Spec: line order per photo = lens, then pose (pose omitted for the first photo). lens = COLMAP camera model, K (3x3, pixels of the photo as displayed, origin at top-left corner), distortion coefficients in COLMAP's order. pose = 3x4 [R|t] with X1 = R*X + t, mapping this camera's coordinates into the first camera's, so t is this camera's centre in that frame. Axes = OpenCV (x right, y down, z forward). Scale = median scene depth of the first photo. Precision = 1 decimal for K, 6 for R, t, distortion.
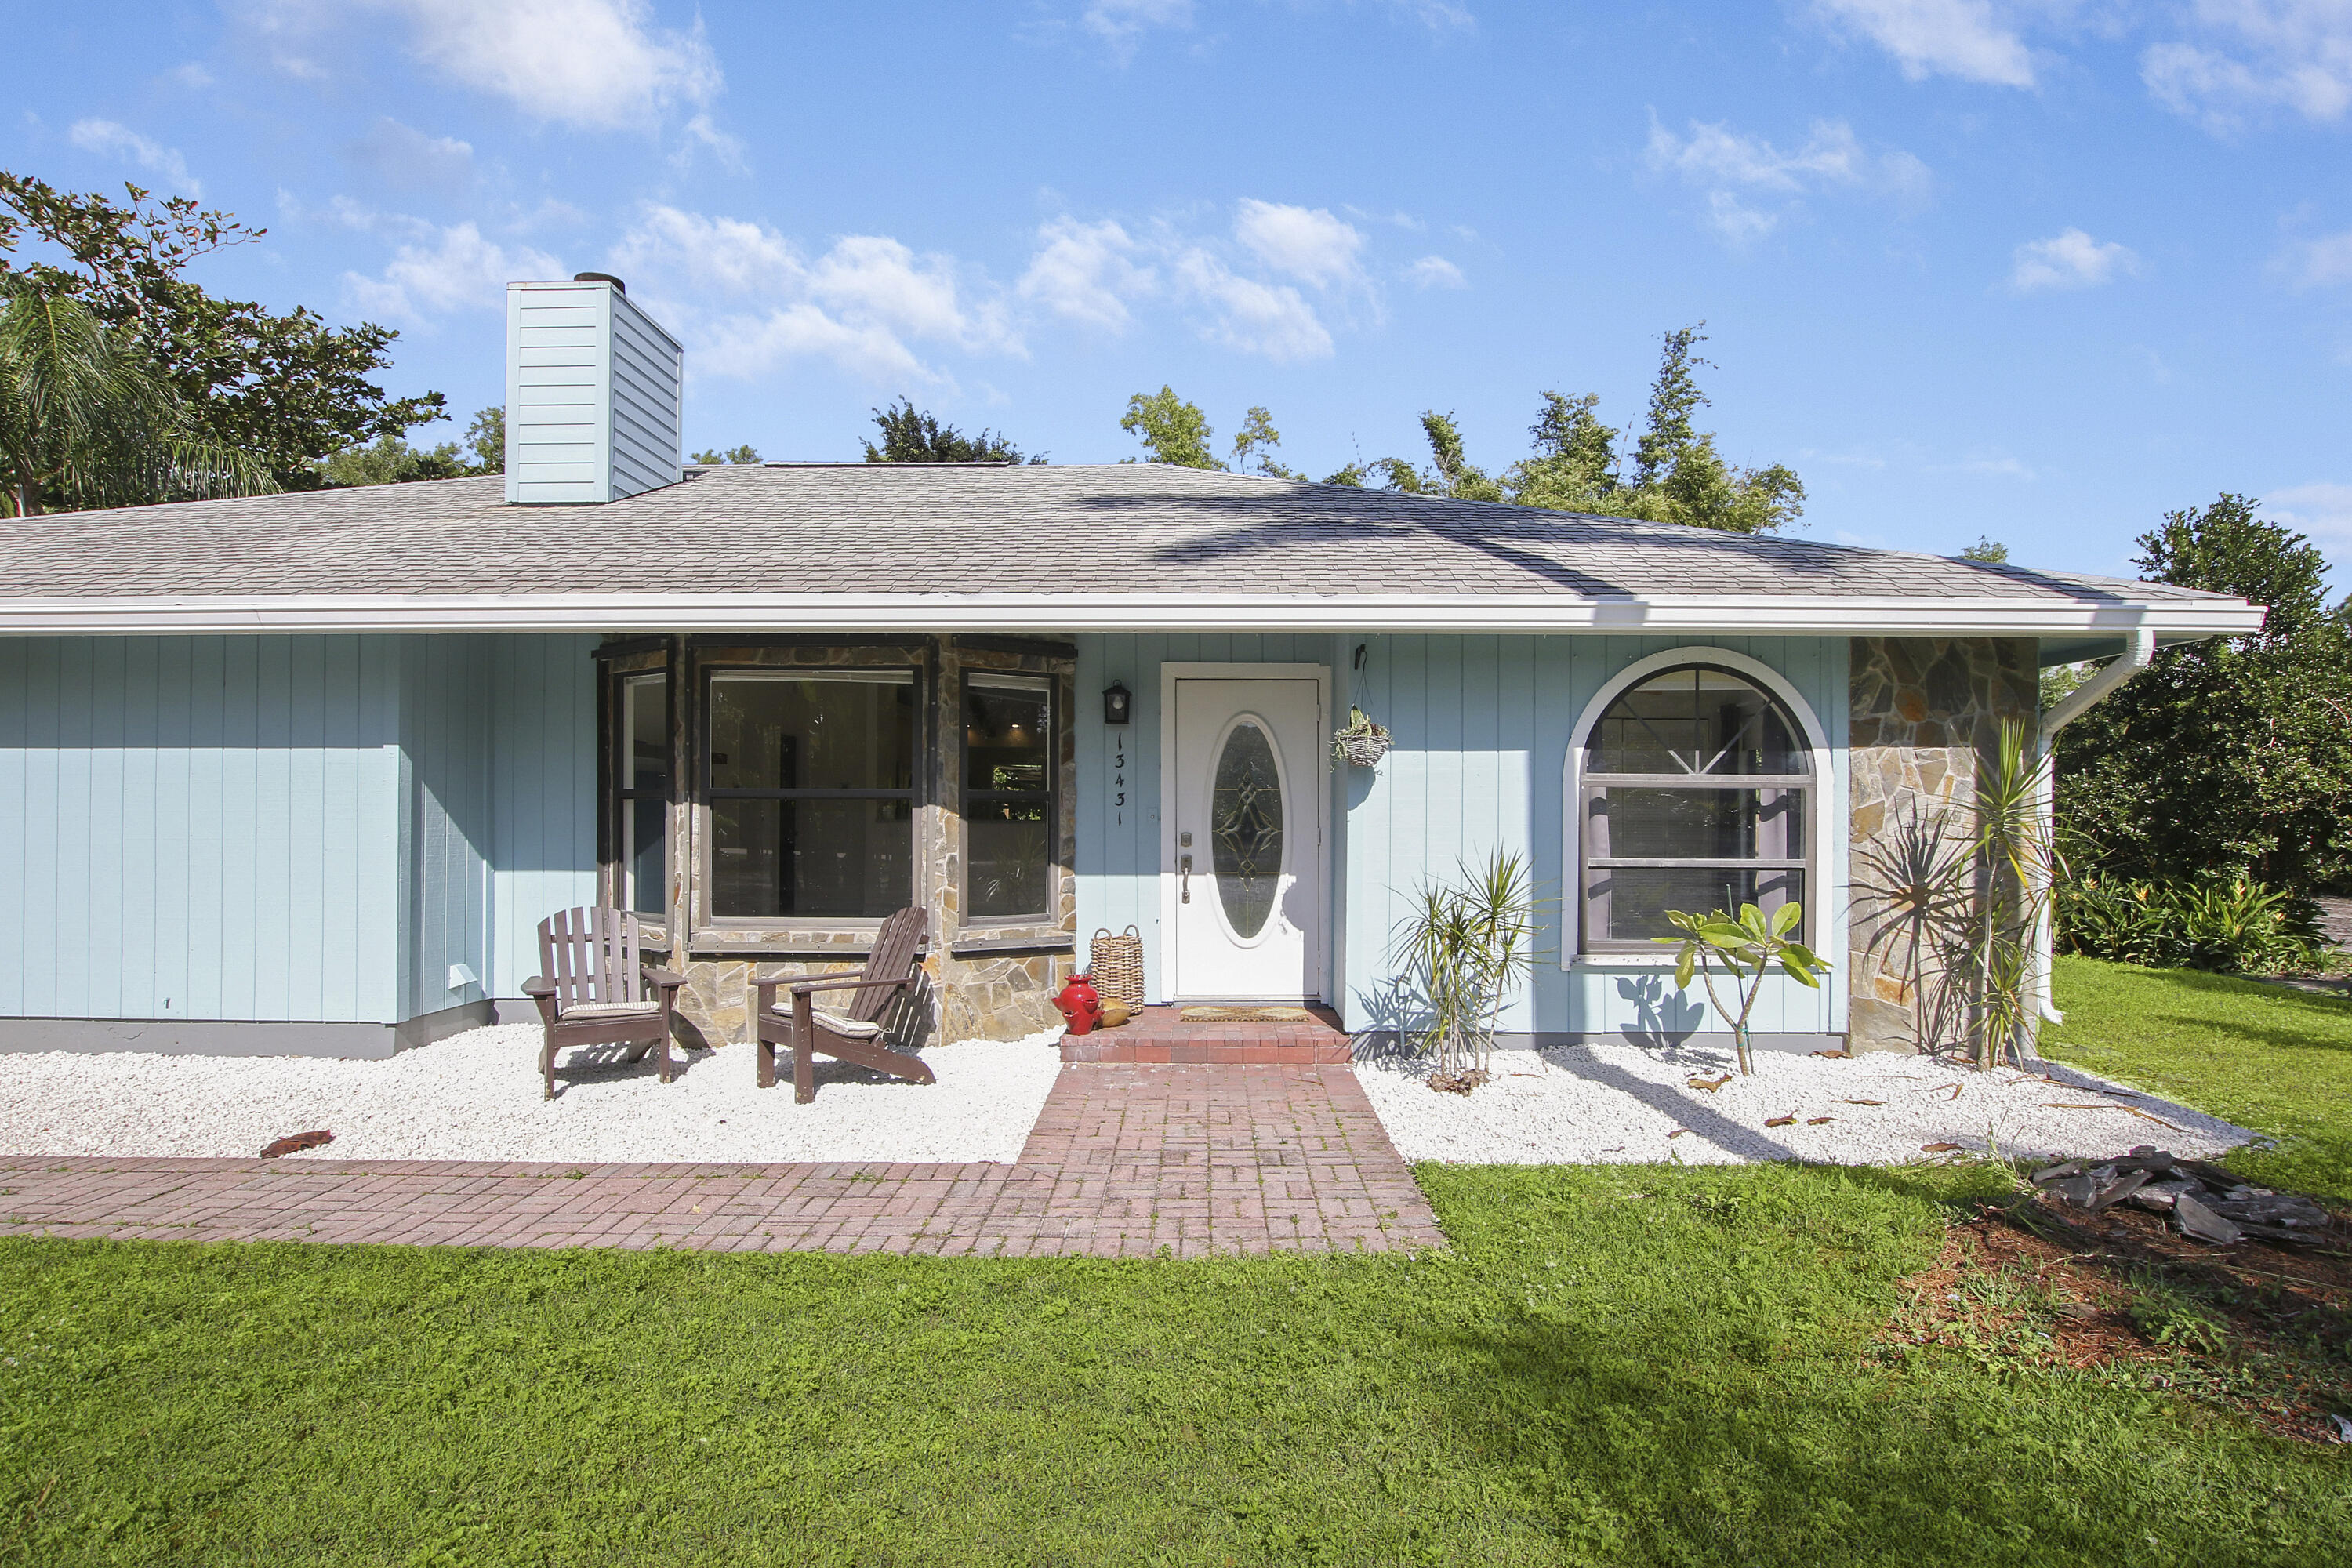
lens RADIAL K [[1162.3, 0, 1179.5], [0, 1162.3, 821.7], [0, 0, 1]] dist [-0.023302, -0.000208]
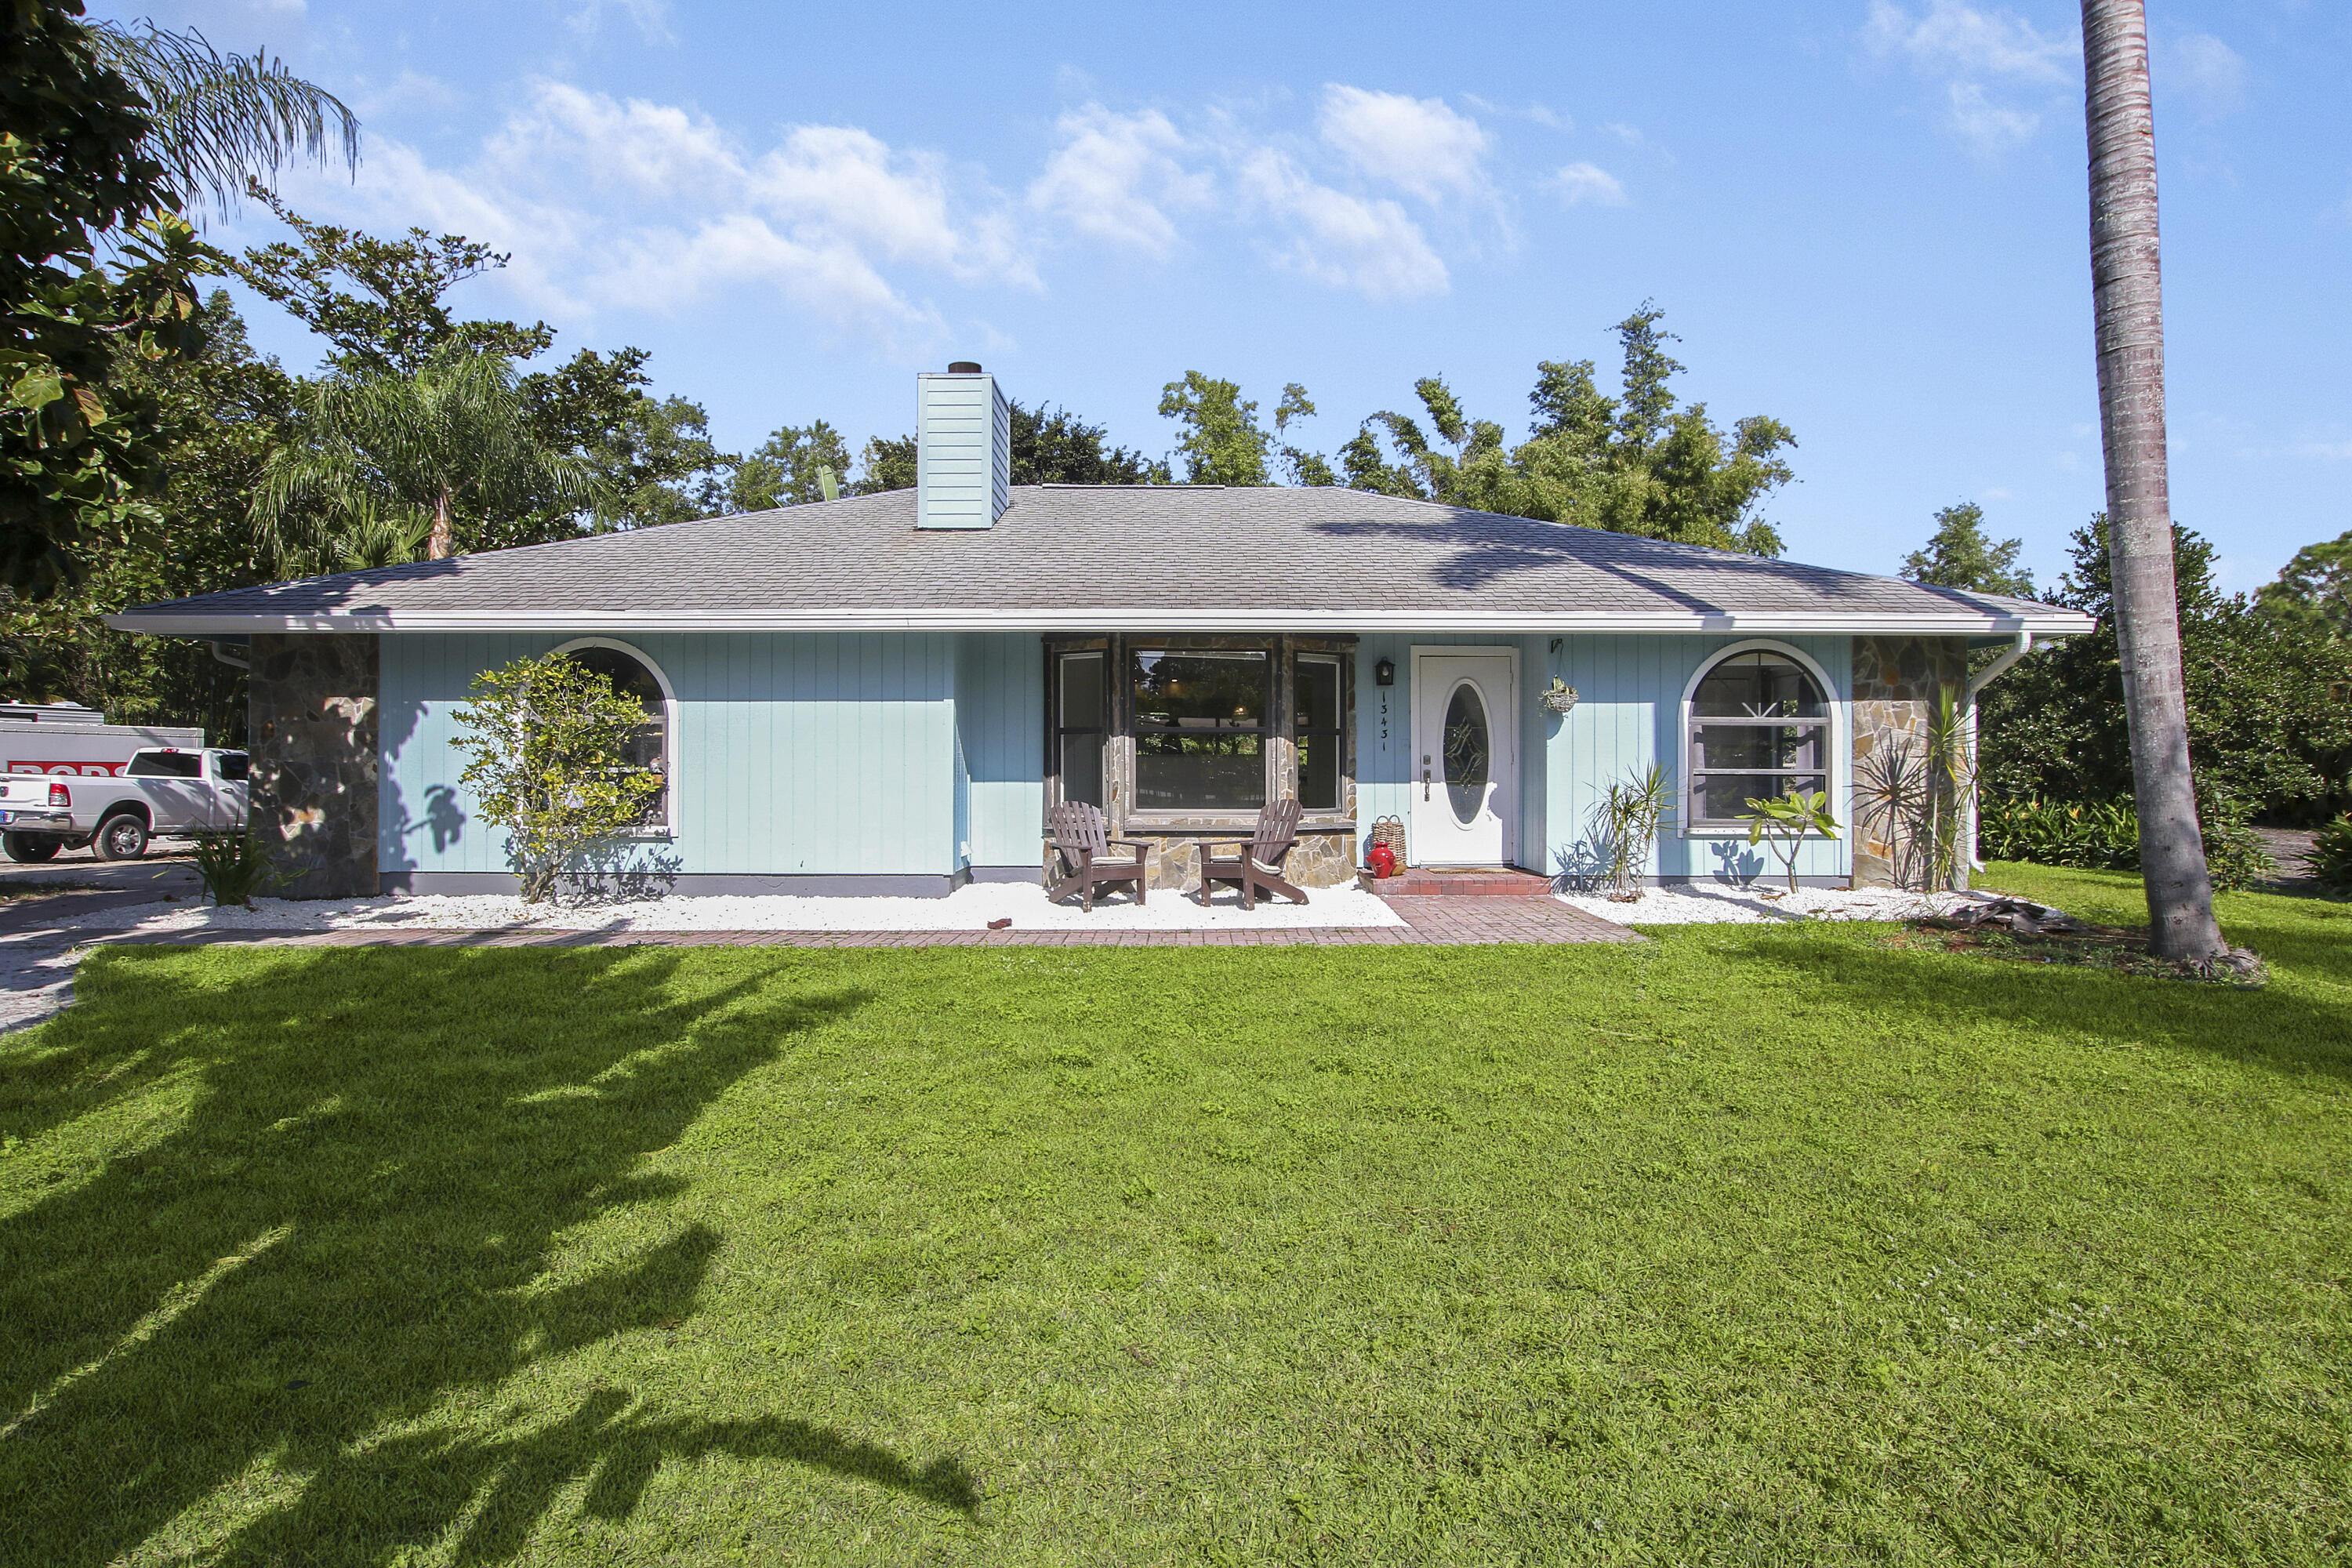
lens RADIAL K [[1175.1, 0, 1186.7], [0, 1175.1, 765.7], [0, 0, 1]] dist [-0.020002, 0.000170]
pose [[0.999836, -0.001604, 0.018041, -0.382645], [0.001668, 0.999992, -0.003511, 0.031114], [-0.018035, 0.003540, 0.999831, -0.622464]]
